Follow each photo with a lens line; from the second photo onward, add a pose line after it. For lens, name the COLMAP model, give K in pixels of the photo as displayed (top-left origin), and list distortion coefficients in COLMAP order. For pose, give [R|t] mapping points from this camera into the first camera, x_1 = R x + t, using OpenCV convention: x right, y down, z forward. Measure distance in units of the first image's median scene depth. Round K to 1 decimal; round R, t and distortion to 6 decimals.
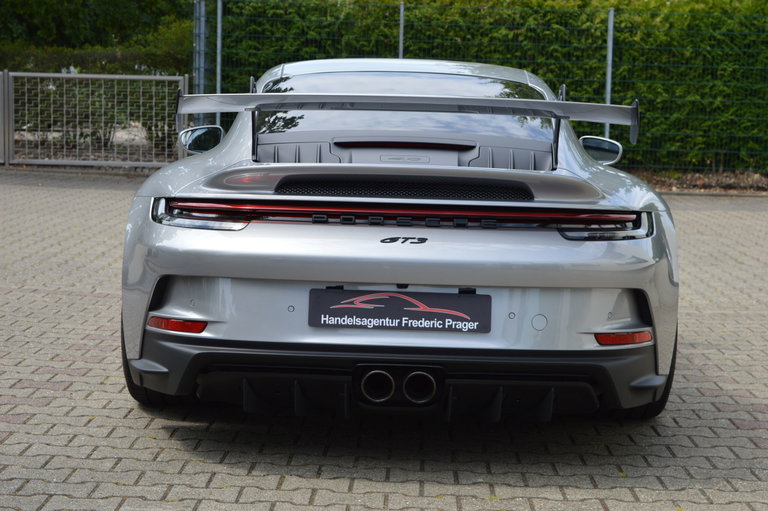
lens RADIAL K [[1461.4, 0, 387.0], [0, 1461.4, 259.9], [0, 0, 1]] dist [0.072171, 0.000000]
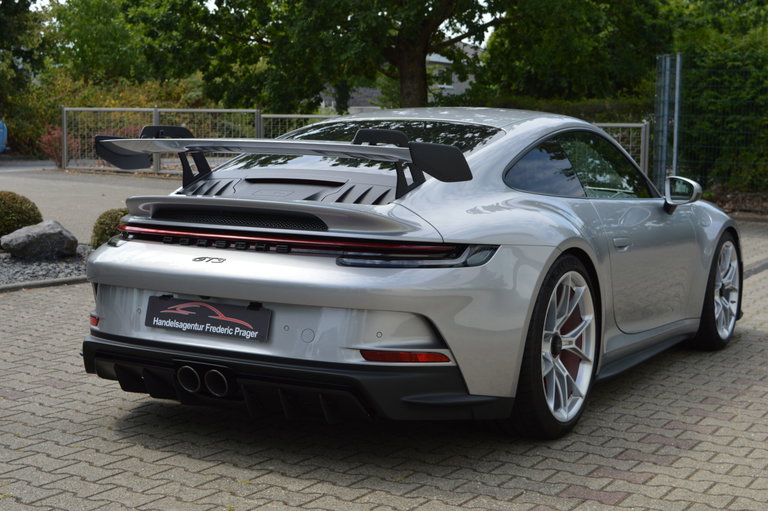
lens RADIAL K [[1297.6, 0, 383.1], [0, 1297.6, 252.7], [0, 0, 1]] dist [-0.007209, 0.000000]
pose [[0.870680, 0.037838, -0.490392, 0.174087], [-0.050584, 0.998638, -0.012755, -0.003374], [0.489242, 0.035912, 0.871408, 0.036209]]
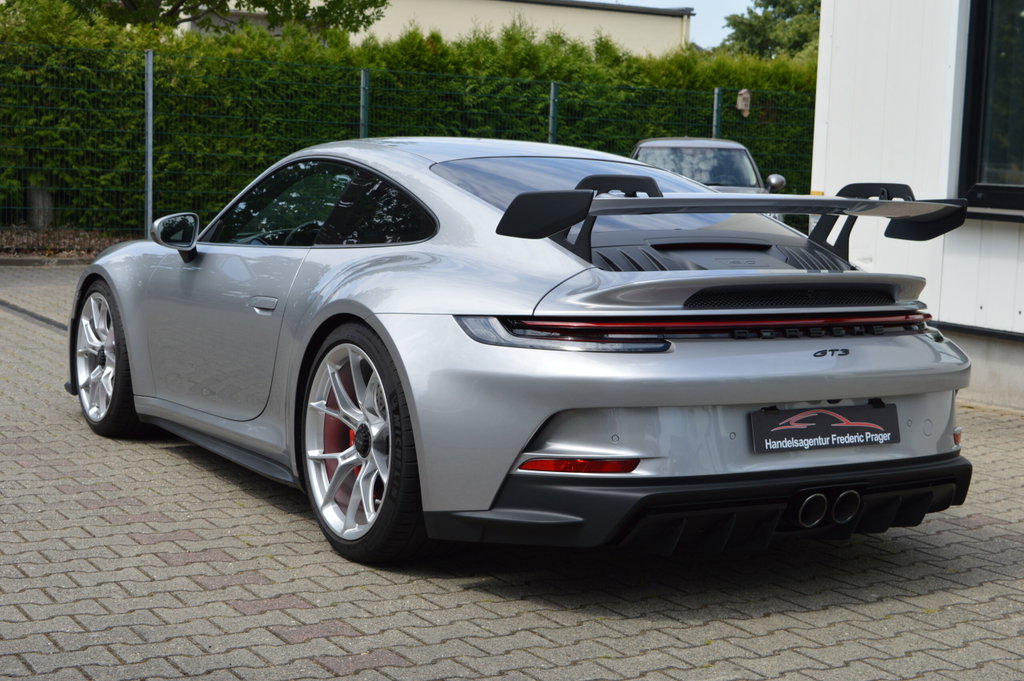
lens RADIAL K [[1657.6, 0, 507.6], [0, 1657.6, 337.3], [0, 0, 1]] dist [0.015160, 0.000000]
pose [[0.848140, -0.055475, 0.526859, -0.191120], [0.049278, 0.998452, 0.025803, -0.016089], [-0.527475, 0.004078, 0.849561, 0.053794]]
